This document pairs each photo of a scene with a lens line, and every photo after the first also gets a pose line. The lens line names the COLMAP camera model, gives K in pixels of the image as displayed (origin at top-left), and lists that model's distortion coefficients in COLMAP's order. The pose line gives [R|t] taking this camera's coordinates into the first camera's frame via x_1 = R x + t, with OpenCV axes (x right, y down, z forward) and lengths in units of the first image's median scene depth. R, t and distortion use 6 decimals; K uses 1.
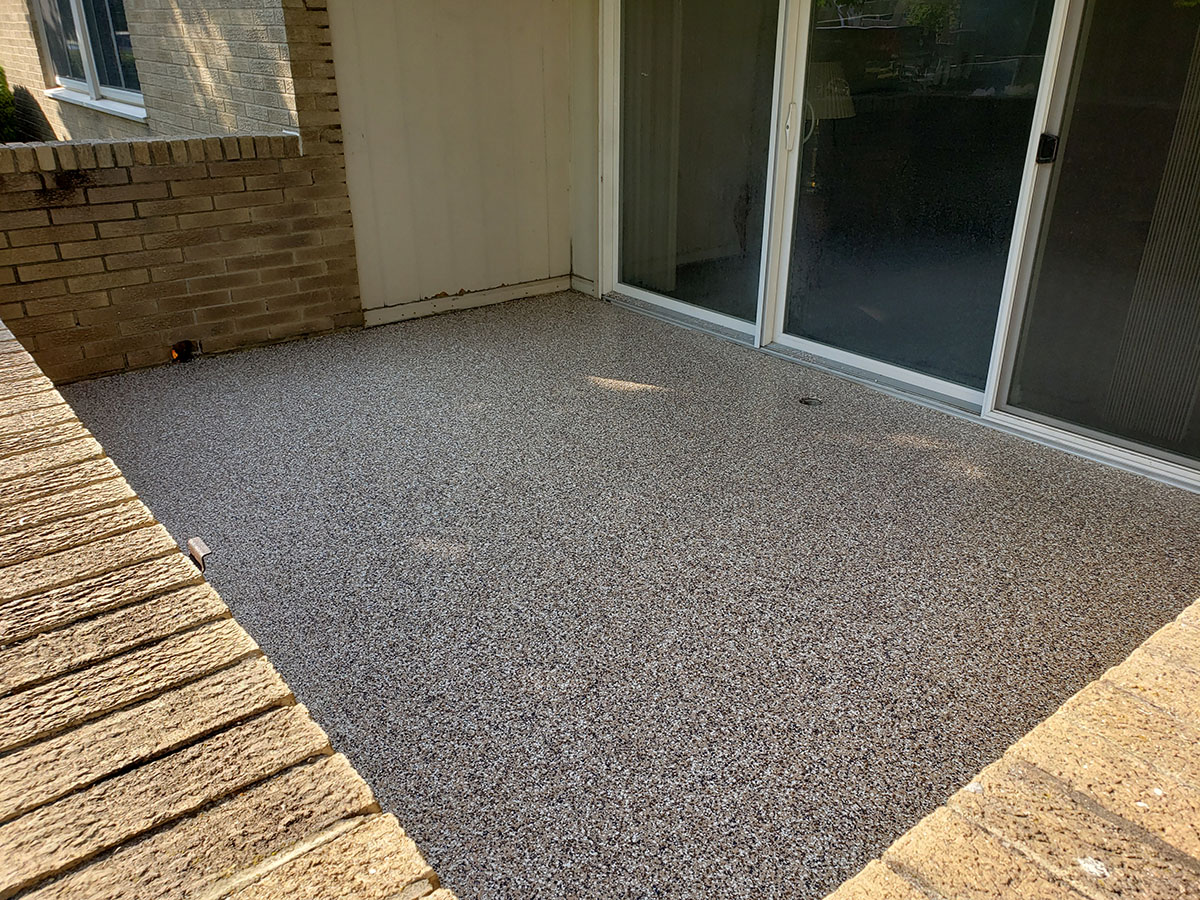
lens RADIAL K [[910.7, 0, 598.3], [0, 910.7, 452.5], [0, 0, 1]] dist [-0.000699, -0.003251]
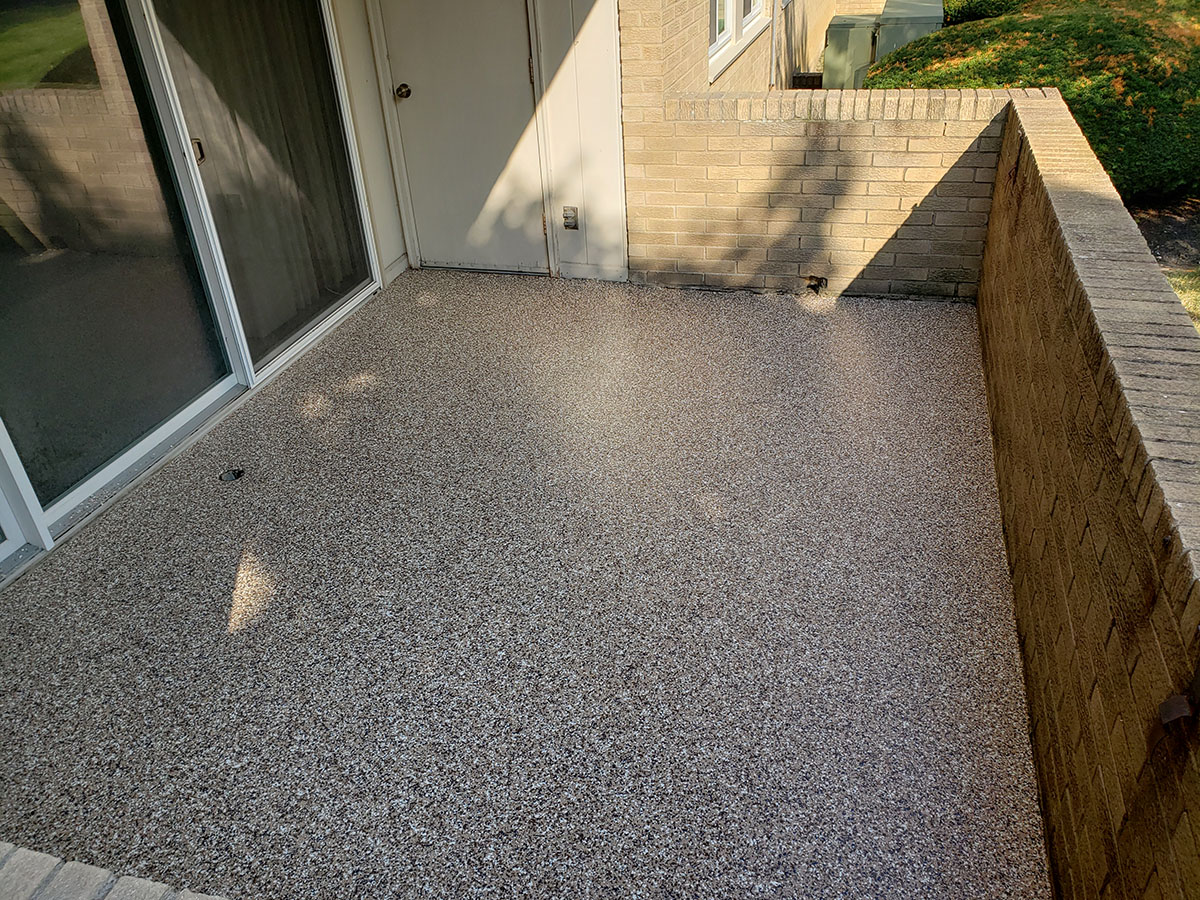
lens RADIAL K [[910.7, 0, 599.7], [0, 910.7, 447.8], [0, 0, 1]] dist [-0.000699, -0.003251]
pose [[-0.572611, -0.419357, 0.704455, -0.676911], [0.366406, 0.637771, 0.677491, -0.610354], [-0.733392, 0.646055, -0.211539, 0.974861]]
